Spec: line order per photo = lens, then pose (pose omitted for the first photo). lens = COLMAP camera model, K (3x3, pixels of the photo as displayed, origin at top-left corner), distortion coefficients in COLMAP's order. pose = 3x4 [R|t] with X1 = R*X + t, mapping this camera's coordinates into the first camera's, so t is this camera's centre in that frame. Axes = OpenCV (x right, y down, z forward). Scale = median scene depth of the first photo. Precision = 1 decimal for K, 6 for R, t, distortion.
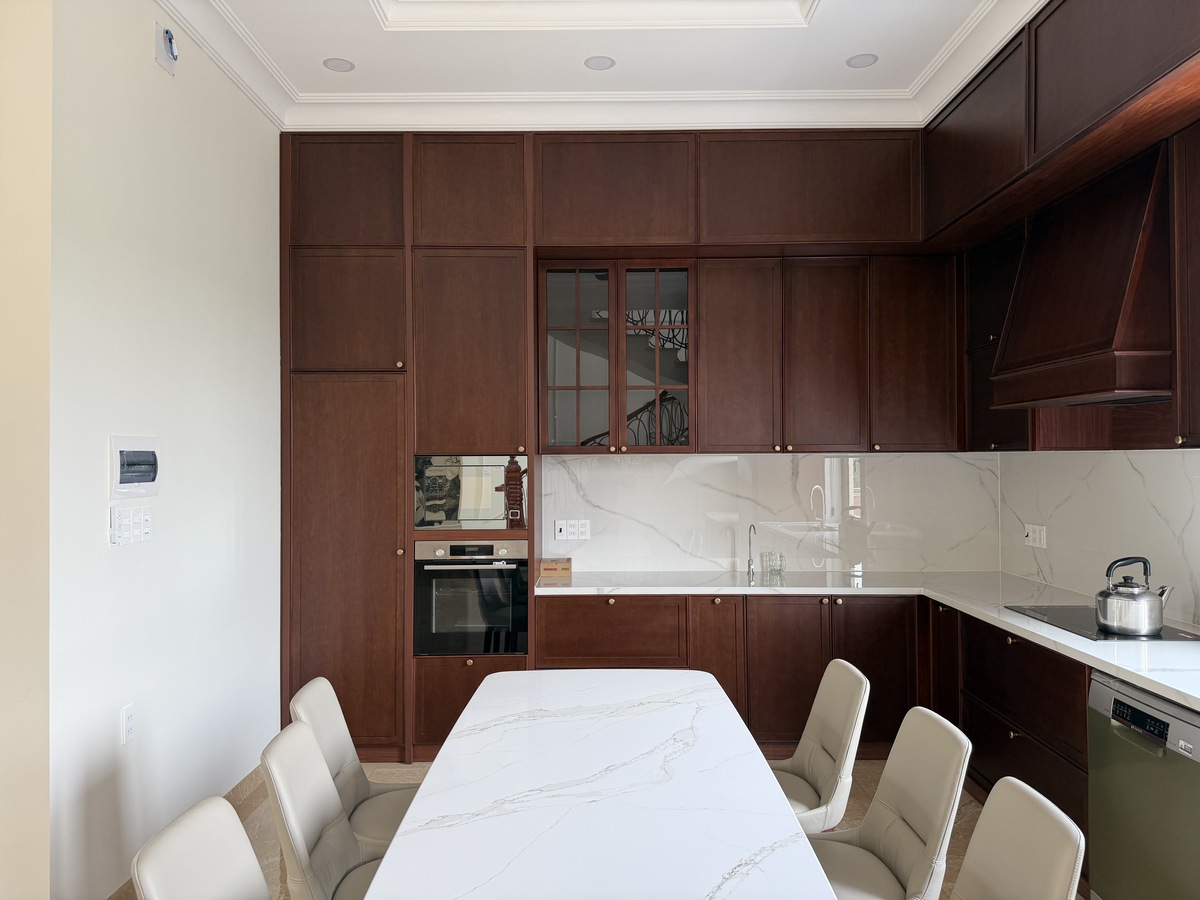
lens RADIAL K [[847.1, 0, 600.0], [0, 847.1, 450.0], [0, 0, 1]] dist [0.004517, 0.000640]
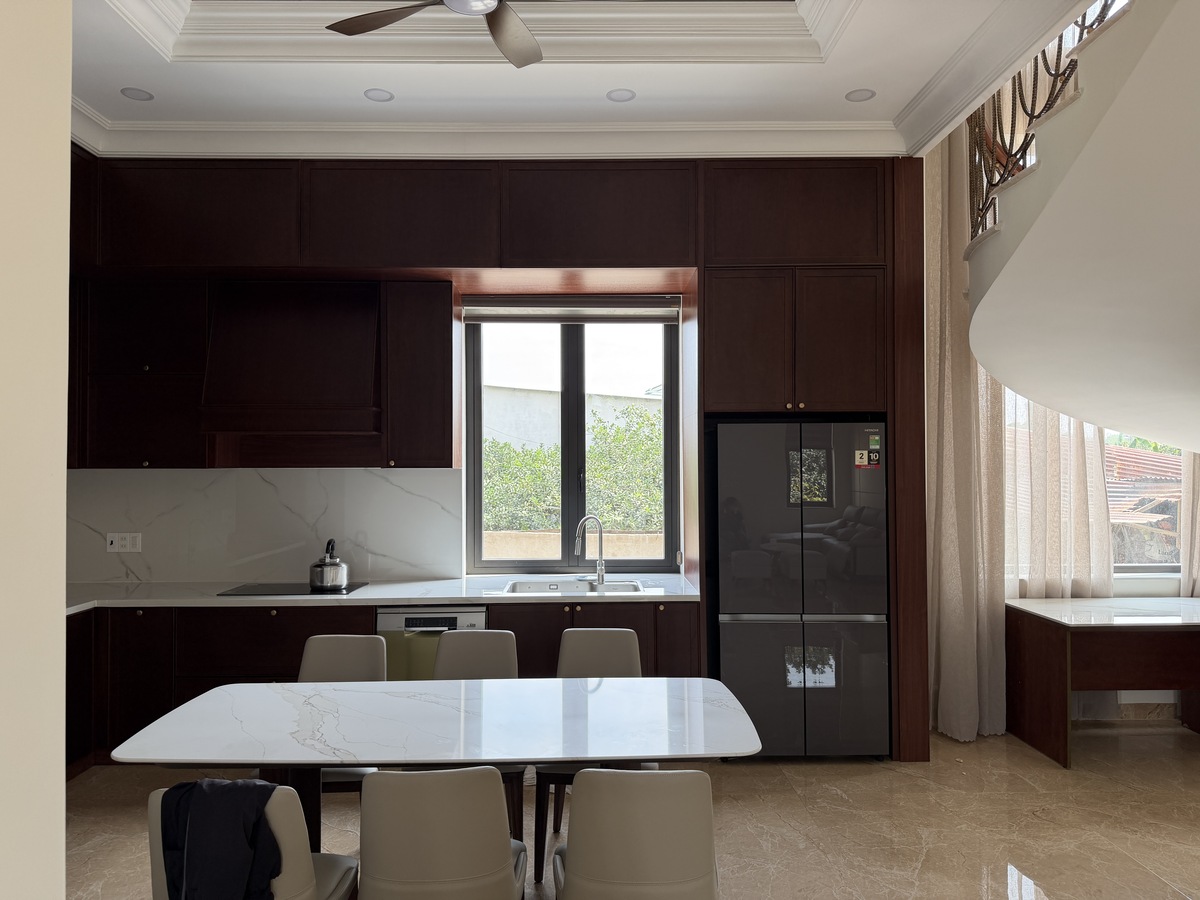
lens RADIAL K [[847.1, 0, 600.0], [0, 847.1, 450.0], [0, 0, 1]] dist [0.004517, 0.000640]
pose [[-0.015230, 0.016579, 0.999747, -0.919676], [-0.006970, 0.999836, -0.016687, -0.011302], [-0.999860, -0.007222, -0.015112, 0.556392]]
